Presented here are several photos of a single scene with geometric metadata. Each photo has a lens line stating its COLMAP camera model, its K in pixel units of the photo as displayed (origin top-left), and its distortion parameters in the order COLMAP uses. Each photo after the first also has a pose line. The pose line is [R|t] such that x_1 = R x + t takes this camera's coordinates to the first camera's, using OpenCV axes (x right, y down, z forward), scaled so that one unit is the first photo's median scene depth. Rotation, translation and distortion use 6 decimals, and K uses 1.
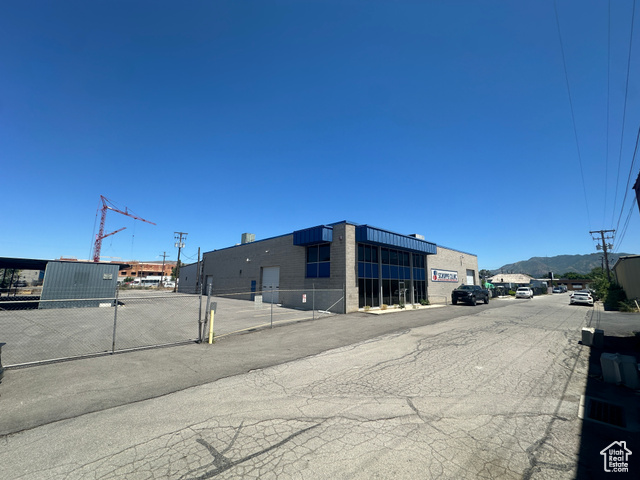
lens RADIAL K [[254.8, 0, 318.9], [0, 254.8, 241.1], [0, 0, 1]] dist [-0.001965, -0.000555]
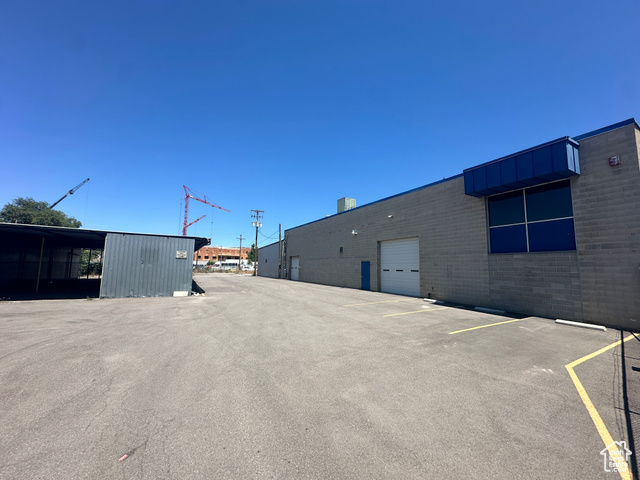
lens RADIAL K [[254.8, 0, 318.9], [0, 254.8, 241.1], [0, 0, 1]] dist [-0.001965, -0.000555]
pose [[0.971782, -0.020535, -0.234983, -0.148994], [0.034588, 0.997841, 0.055839, 0.039597], [0.233329, -0.062391, 0.970394, 0.208521]]
